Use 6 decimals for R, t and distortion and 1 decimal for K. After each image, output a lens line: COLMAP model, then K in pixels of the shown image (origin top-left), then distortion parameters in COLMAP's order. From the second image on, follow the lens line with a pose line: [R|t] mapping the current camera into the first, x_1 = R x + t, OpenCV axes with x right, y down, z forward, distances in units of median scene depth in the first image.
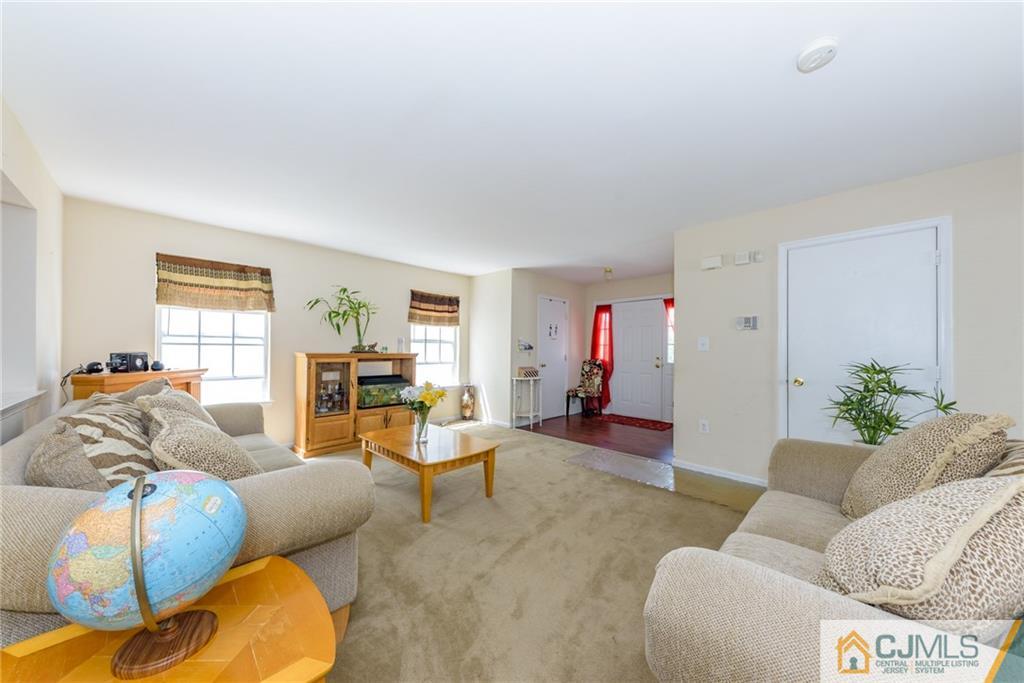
lens RADIAL K [[352.2, 0, 511.5], [0, 352.2, 348.1], [0, 0, 1]] dist [0.008902, 0.000023]
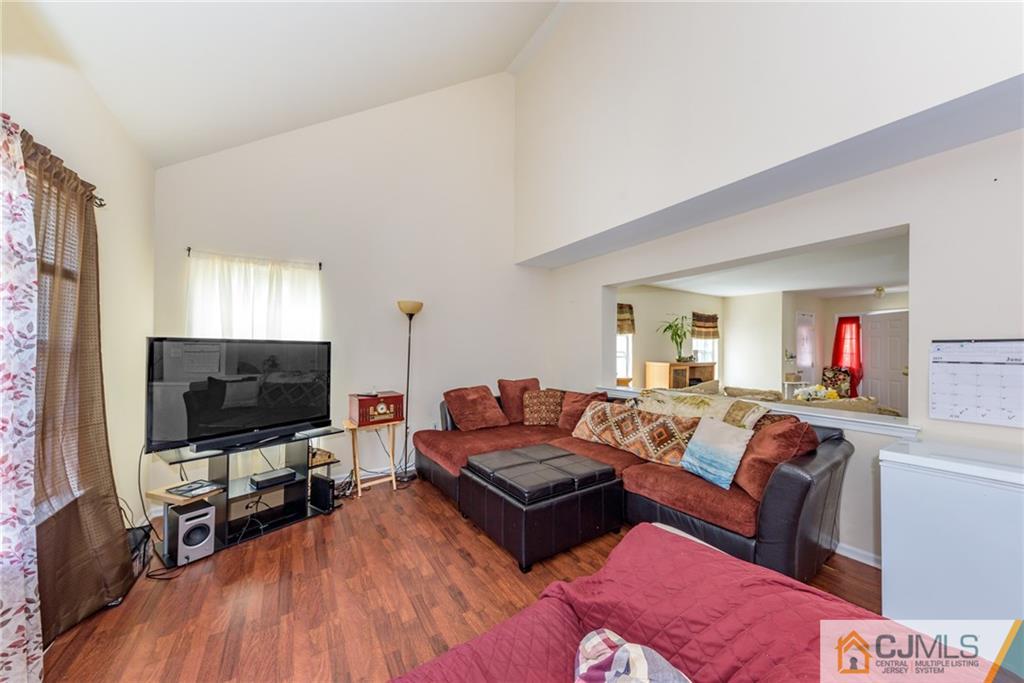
lens RADIAL K [[352.2, 0, 514.6], [0, 352.2, 344.2], [0, 0, 1]] dist [0.008902, 0.000023]
pose [[0.971189, -0.008029, -0.238175, -0.542541], [0.003865, 0.999832, -0.017943, -0.023980], [0.238278, 0.016506, 0.971057, -0.357564]]
